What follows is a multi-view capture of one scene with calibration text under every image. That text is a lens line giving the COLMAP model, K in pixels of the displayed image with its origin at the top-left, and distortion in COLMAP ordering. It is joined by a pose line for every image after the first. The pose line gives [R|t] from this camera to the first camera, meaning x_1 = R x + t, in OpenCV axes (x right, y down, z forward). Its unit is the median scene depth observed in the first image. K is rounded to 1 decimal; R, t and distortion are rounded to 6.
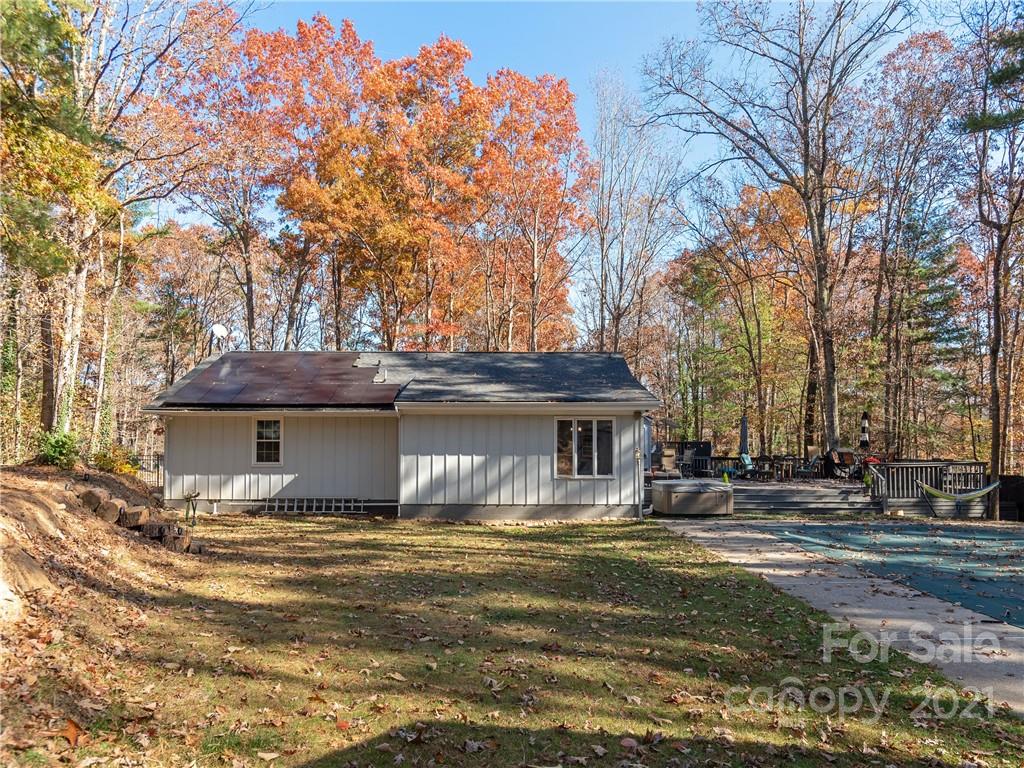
lens RADIAL K [[661.9, 0, 511.9], [0, 661.9, 409.7], [0, 0, 1]] dist [-0.020386, 0.001647]
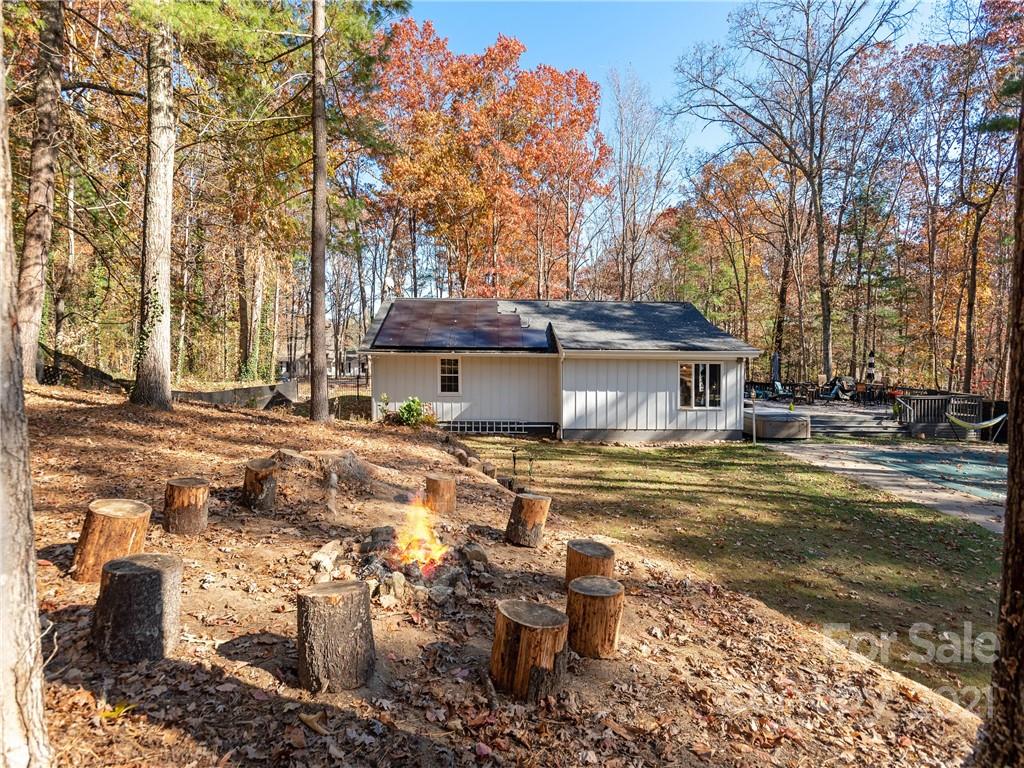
lens RADIAL K [[492.1, 0, 510.1], [0, 492.1, 359.3], [0, 0, 1]] dist [-0.002708, 0.000261]
pose [[0.999843, 0.017061, 0.004788, -0.258253], [-0.017363, 0.997209, 0.072612, -0.055491], [-0.003536, -0.072684, 0.997349, 0.053589]]
